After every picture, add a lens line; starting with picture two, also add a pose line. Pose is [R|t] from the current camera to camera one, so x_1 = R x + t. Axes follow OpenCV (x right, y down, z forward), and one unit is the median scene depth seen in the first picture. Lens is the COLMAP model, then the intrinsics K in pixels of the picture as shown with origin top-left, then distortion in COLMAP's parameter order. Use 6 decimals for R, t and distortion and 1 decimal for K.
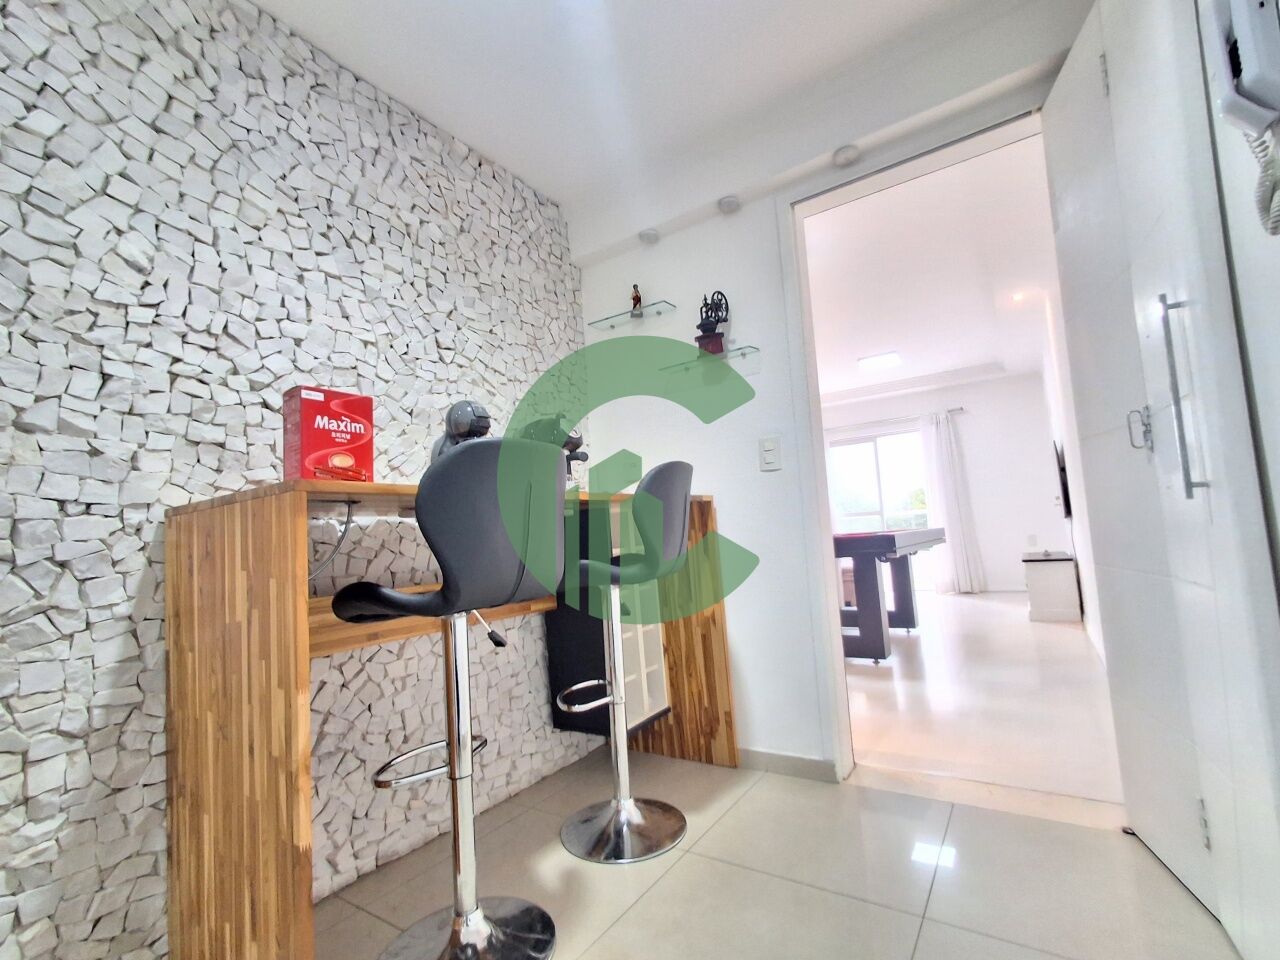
lens RADIAL K [[584.7, 0, 626.2], [0, 584.7, 497.0], [0, 0, 1]] dist [-0.001626, 0.002436]
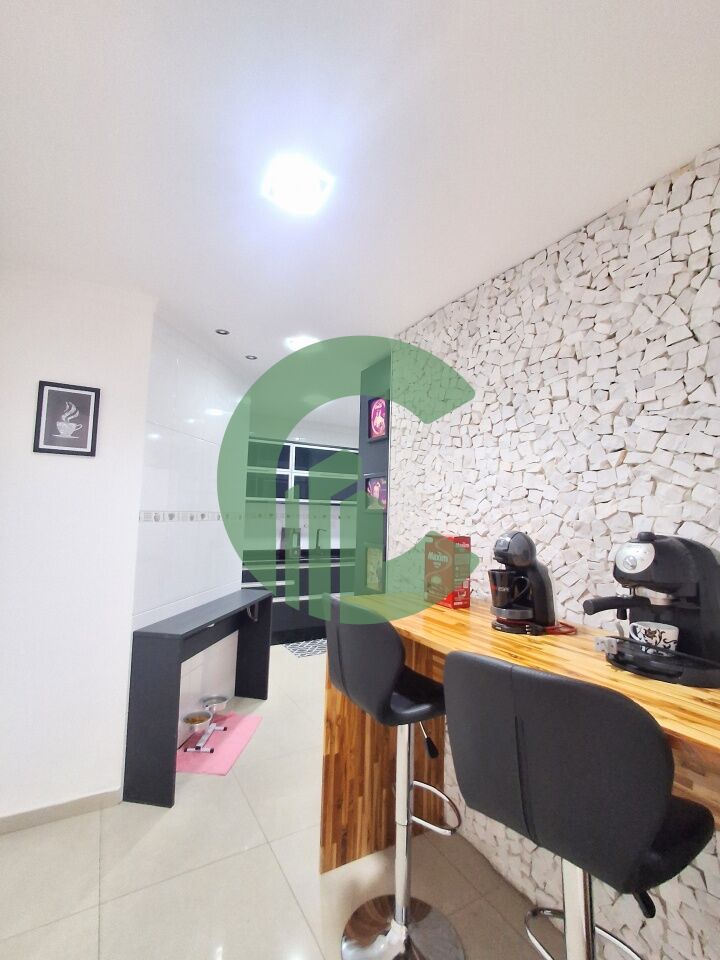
lens RADIAL K [[438.5, 0, 359.0], [0, 438.5, 480.9], [0, 0, 1]] dist [-0.001626, 0.002436]
pose [[-0.421035, -0.019546, -0.906834, 0.526016], [0.065345, 0.996516, -0.051819, -0.212810], [0.904688, -0.081075, -0.418291, 0.994263]]
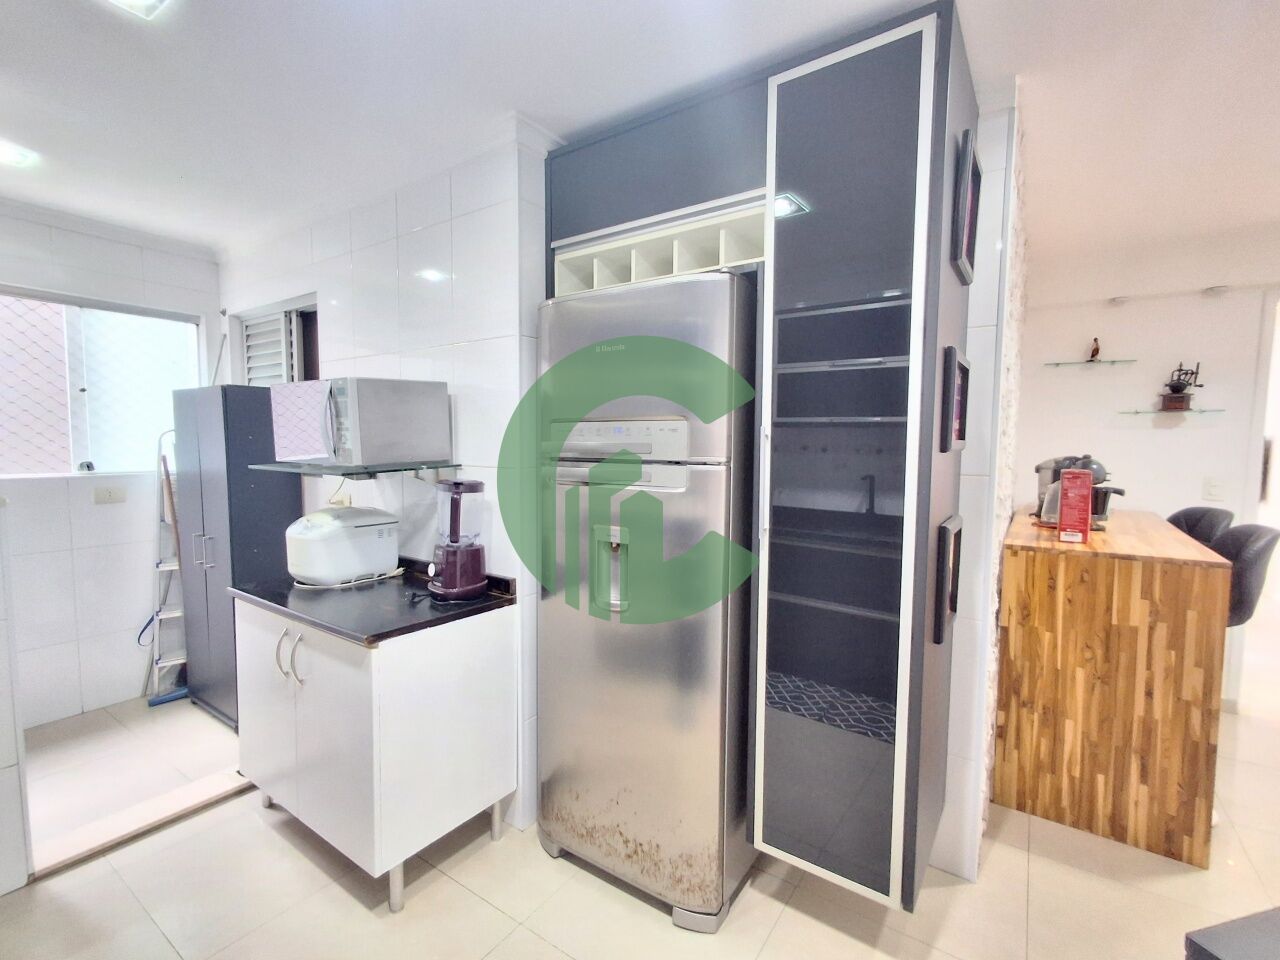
lens RADIAL K [[584.7, 0, 632.3], [0, 584.7, 481.1], [0, 0, 1]] dist [-0.001626, 0.002436]
pose [[0.997604, 0.069167, -0.001389, -1.280339], [-0.068225, 0.986953, 0.145843, -0.222878], [0.011458, -0.145398, 0.989307, -0.433760]]
